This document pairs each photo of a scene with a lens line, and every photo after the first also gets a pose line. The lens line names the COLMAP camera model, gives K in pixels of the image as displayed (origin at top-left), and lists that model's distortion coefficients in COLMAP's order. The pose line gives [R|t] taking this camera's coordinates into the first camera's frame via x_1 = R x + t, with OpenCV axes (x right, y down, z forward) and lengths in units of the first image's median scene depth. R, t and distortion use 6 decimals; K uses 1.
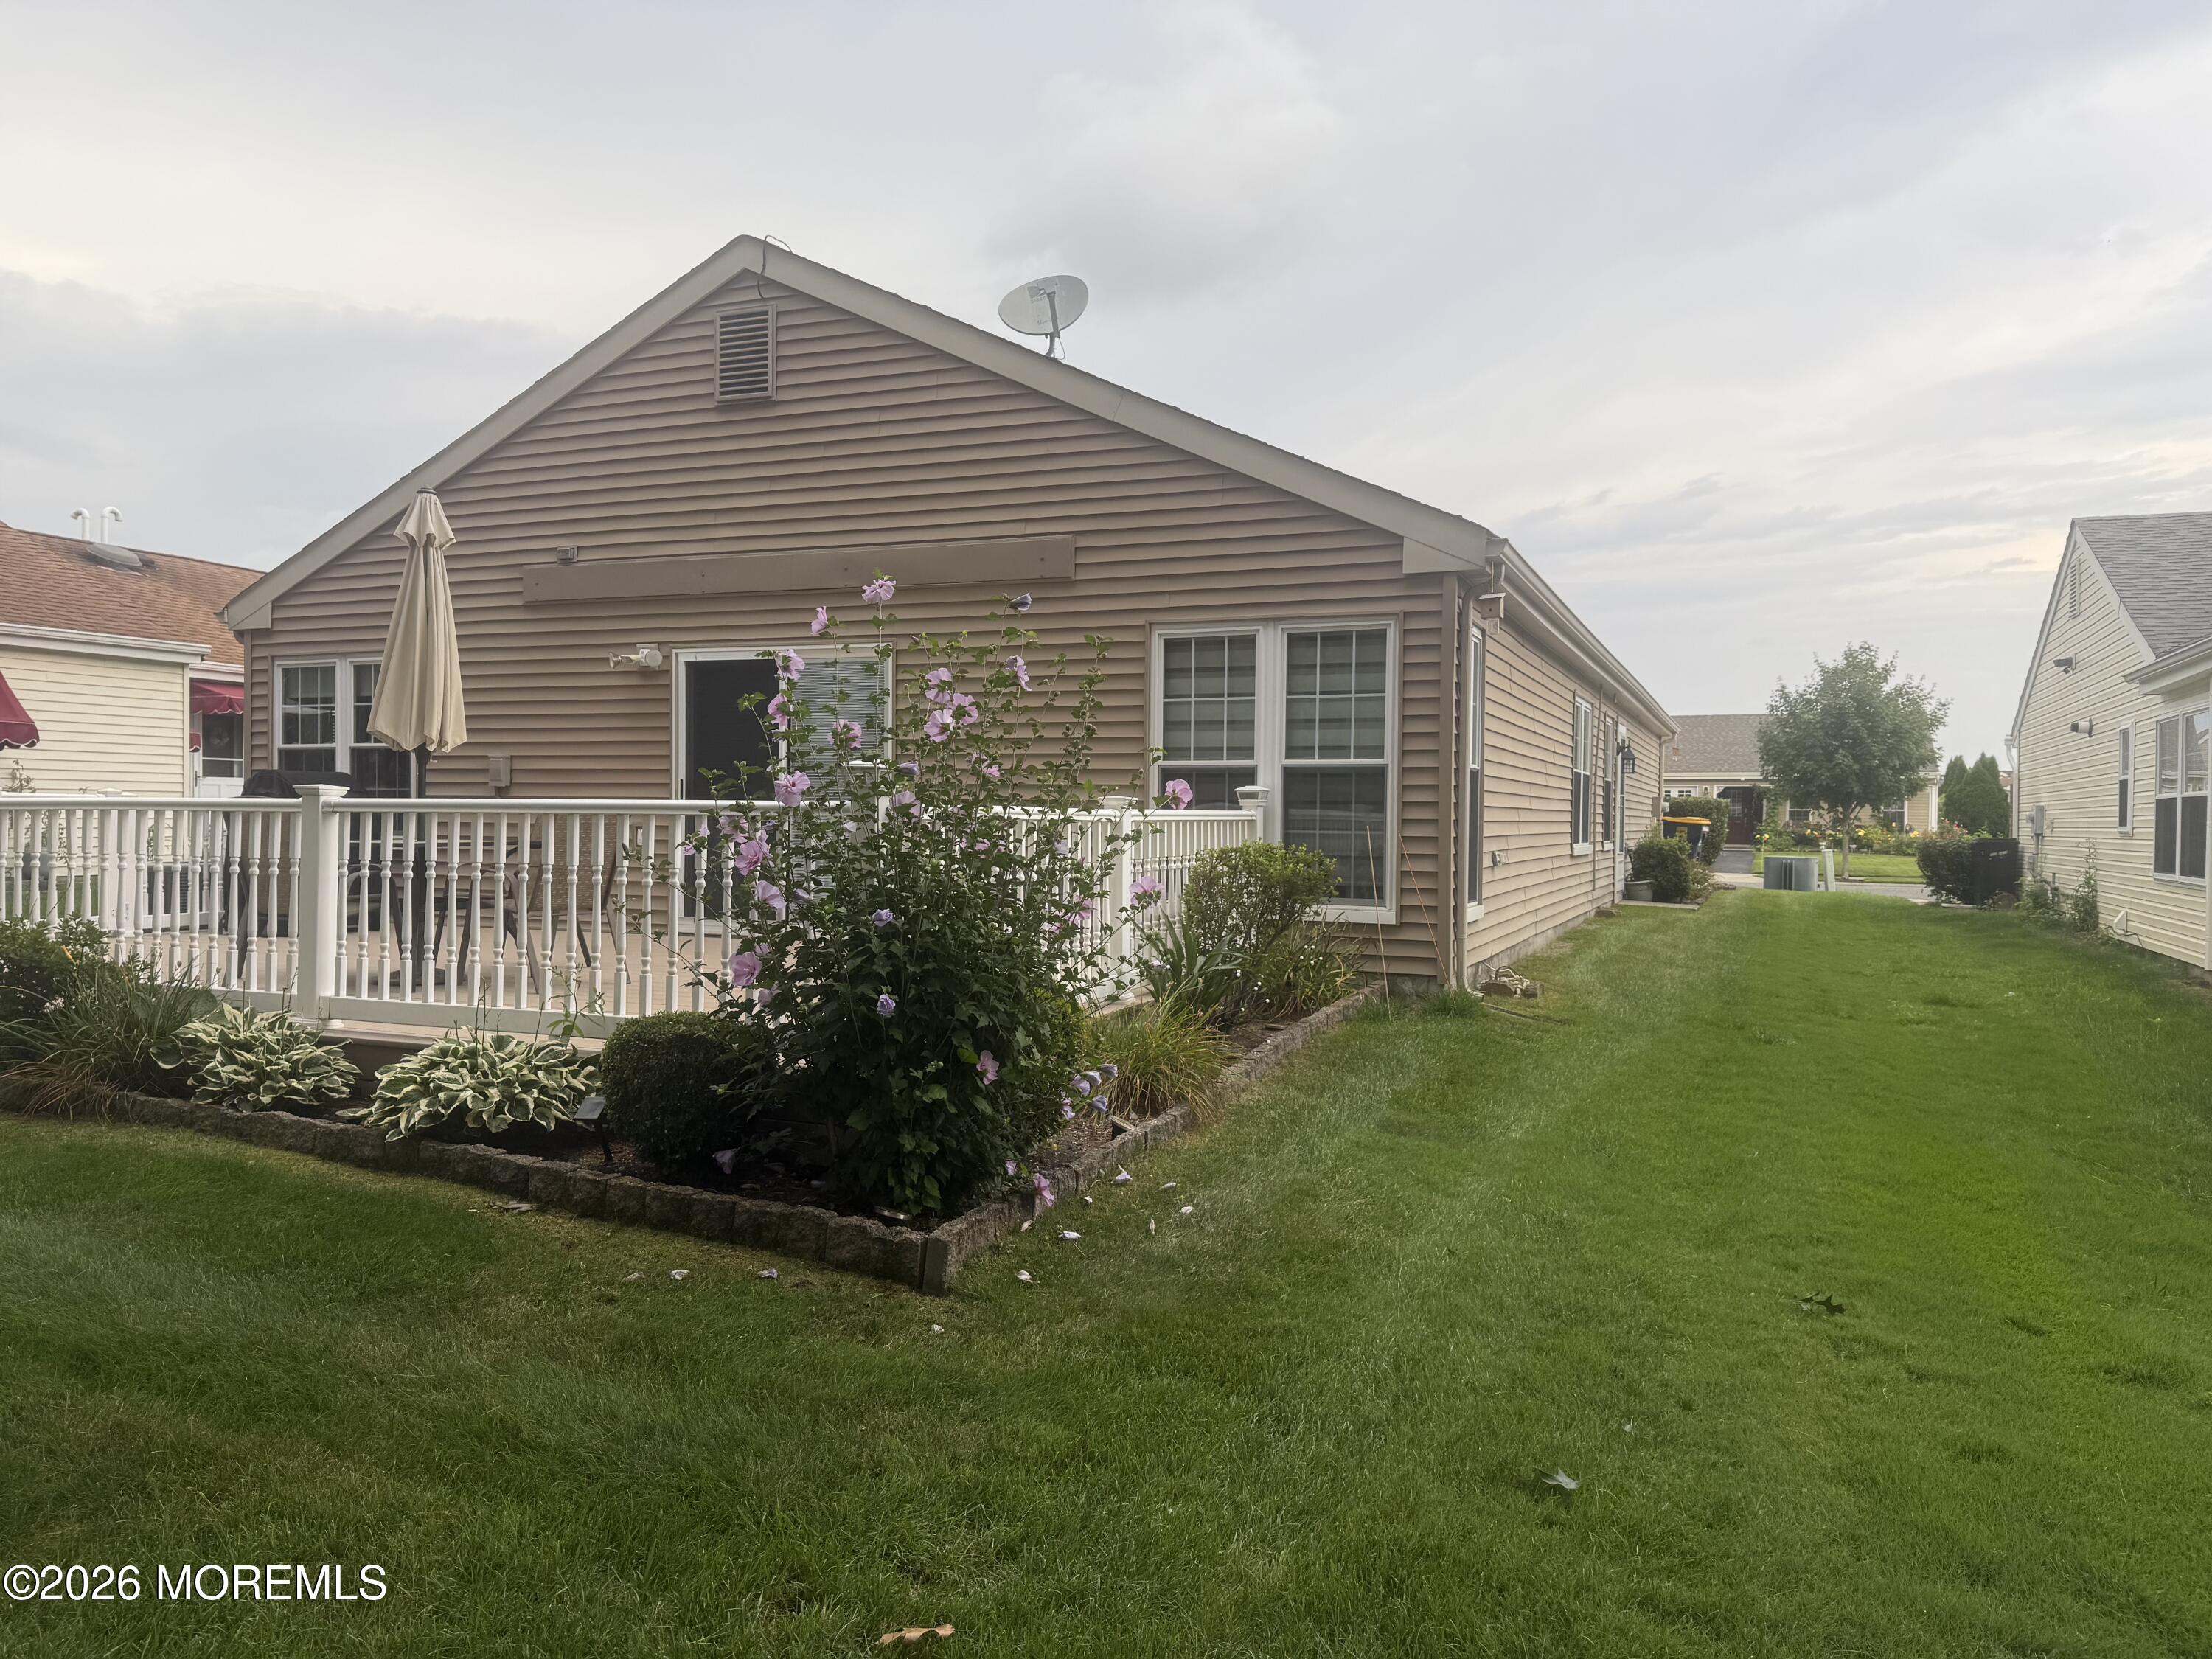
lens RADIAL K [[1567.8, 0, 1112.0], [0, 1567.8, 836.2], [0, 0, 1]] dist [0.049210, -0.080566]
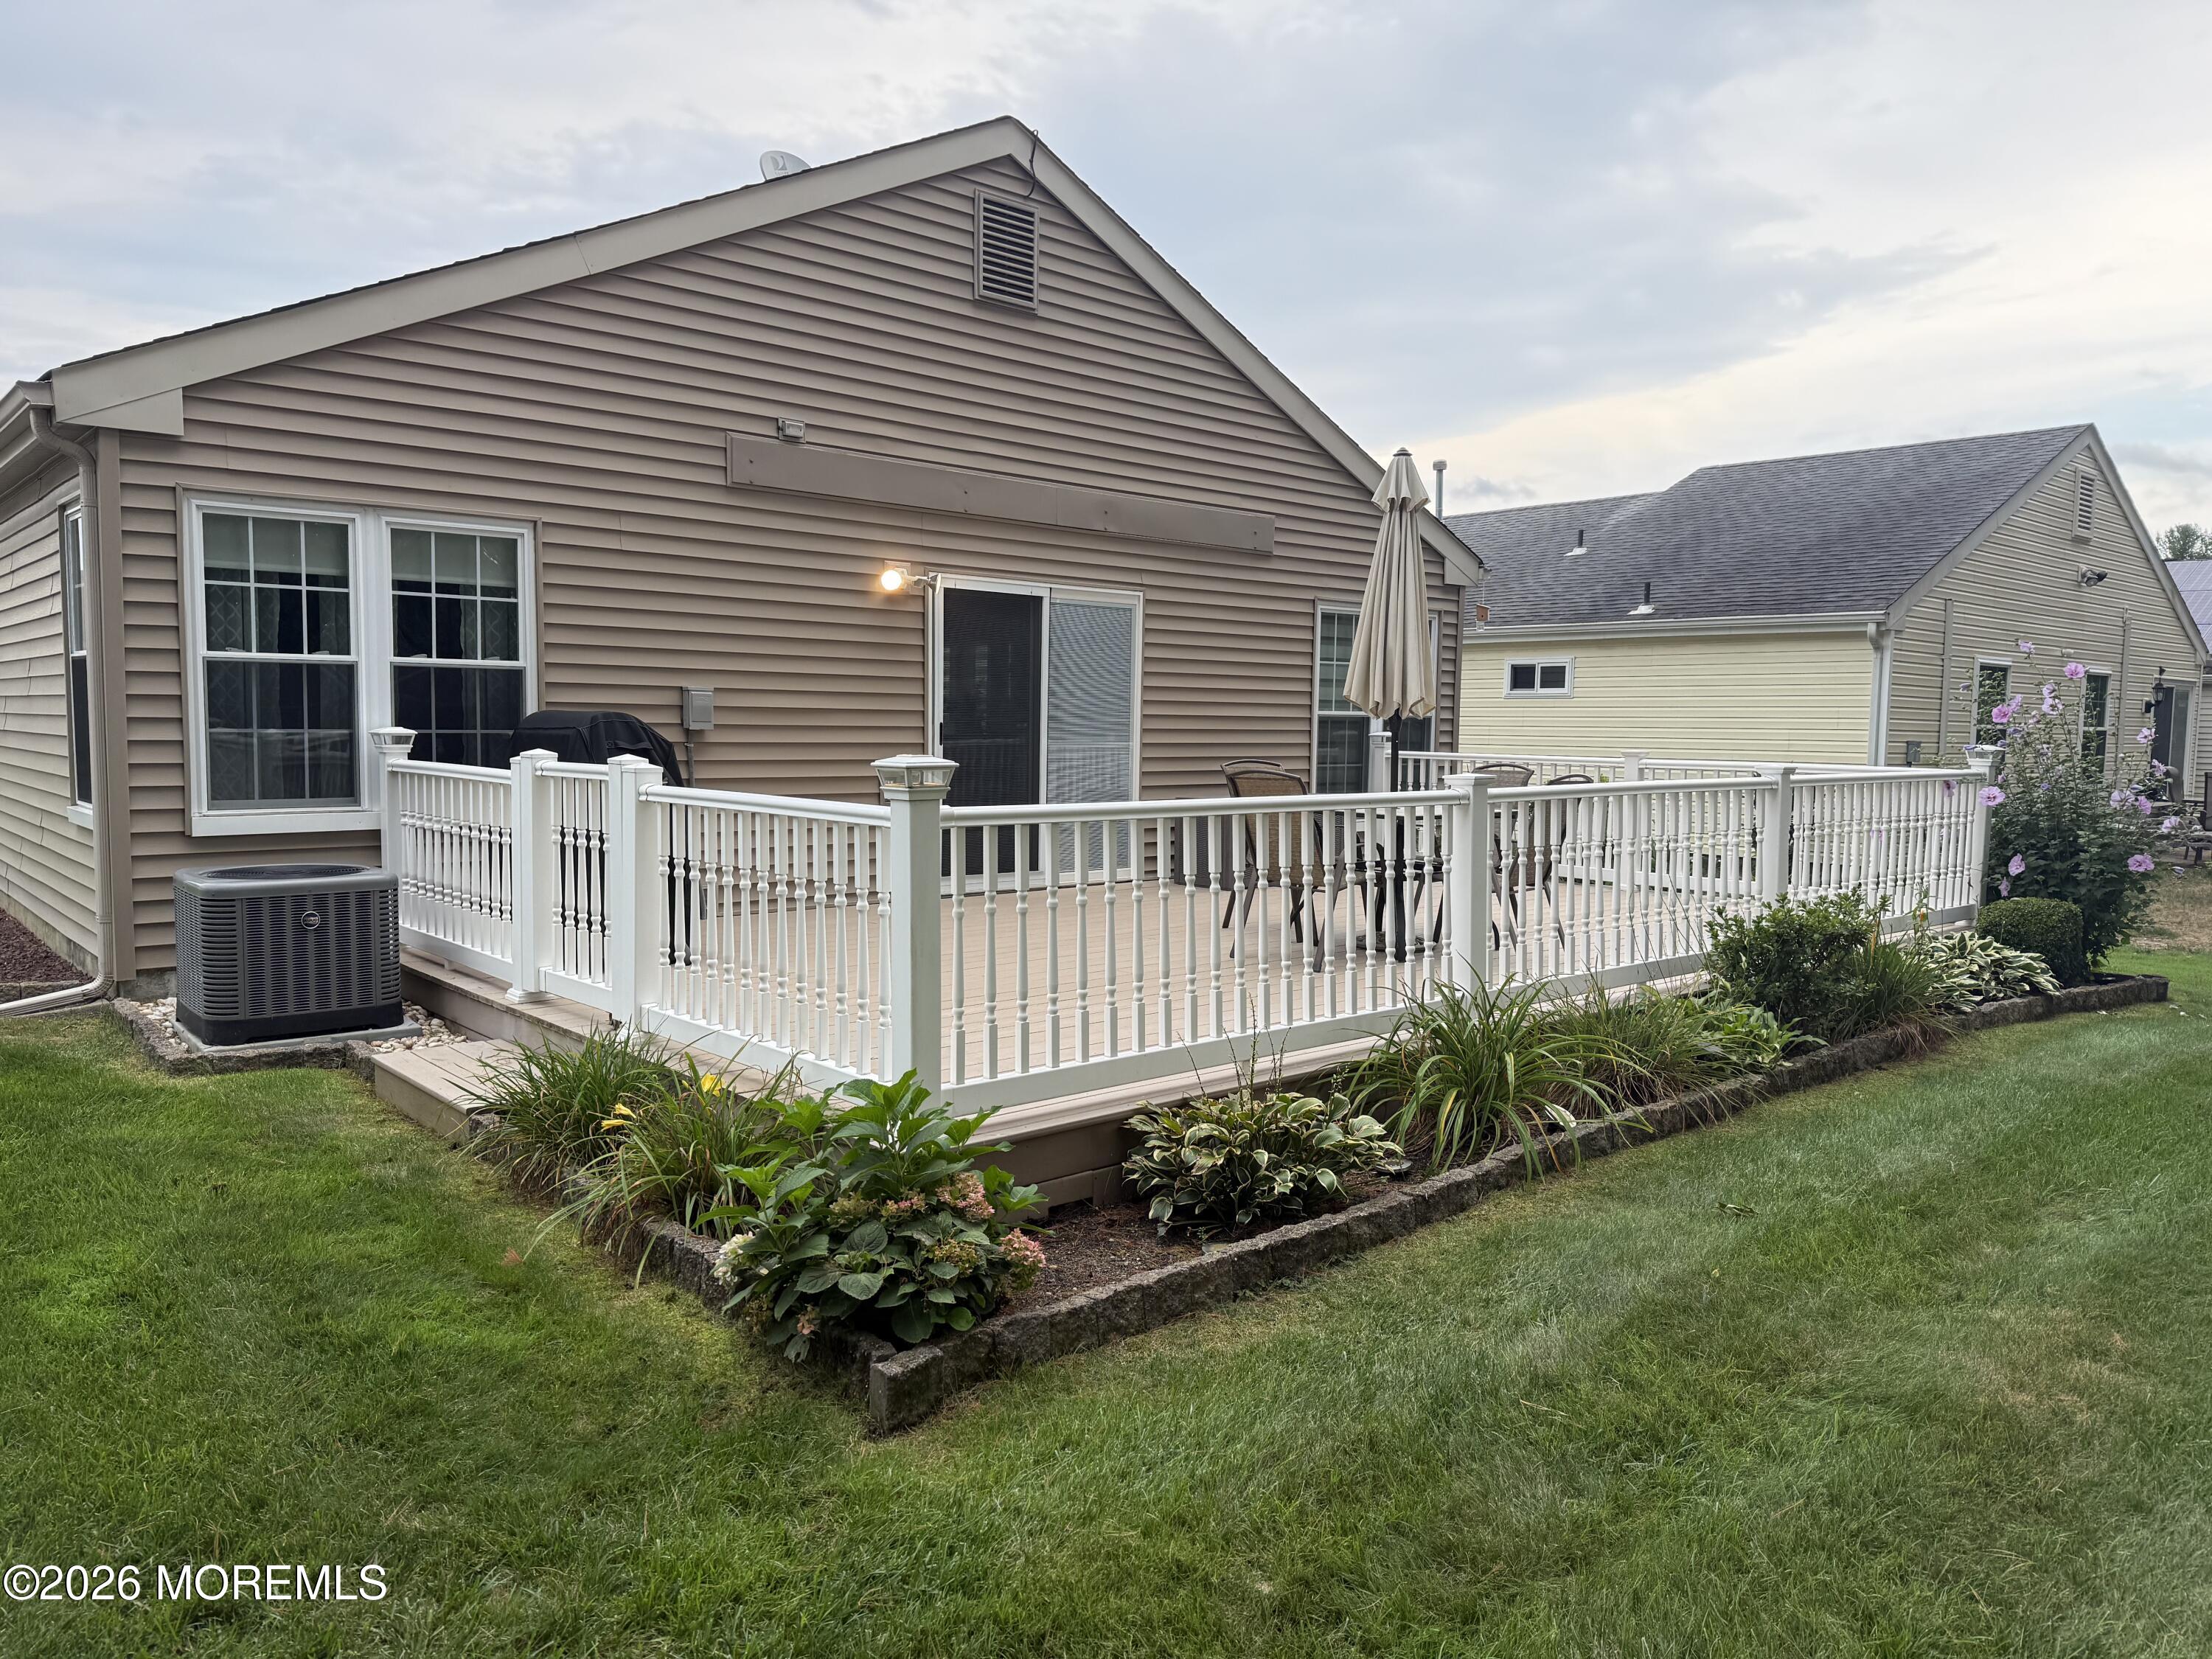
lens RADIAL K [[1551.7, 0, 1107.3], [0, 1551.7, 826.8], [0, 0, 1]] dist [0.051971, -0.082451]
pose [[0.427117, -0.063741, 0.901947, -1.019047], [0.010964, 0.997804, 0.065323, -0.034439], [-0.904130, -0.018012, 0.426878, 0.551990]]
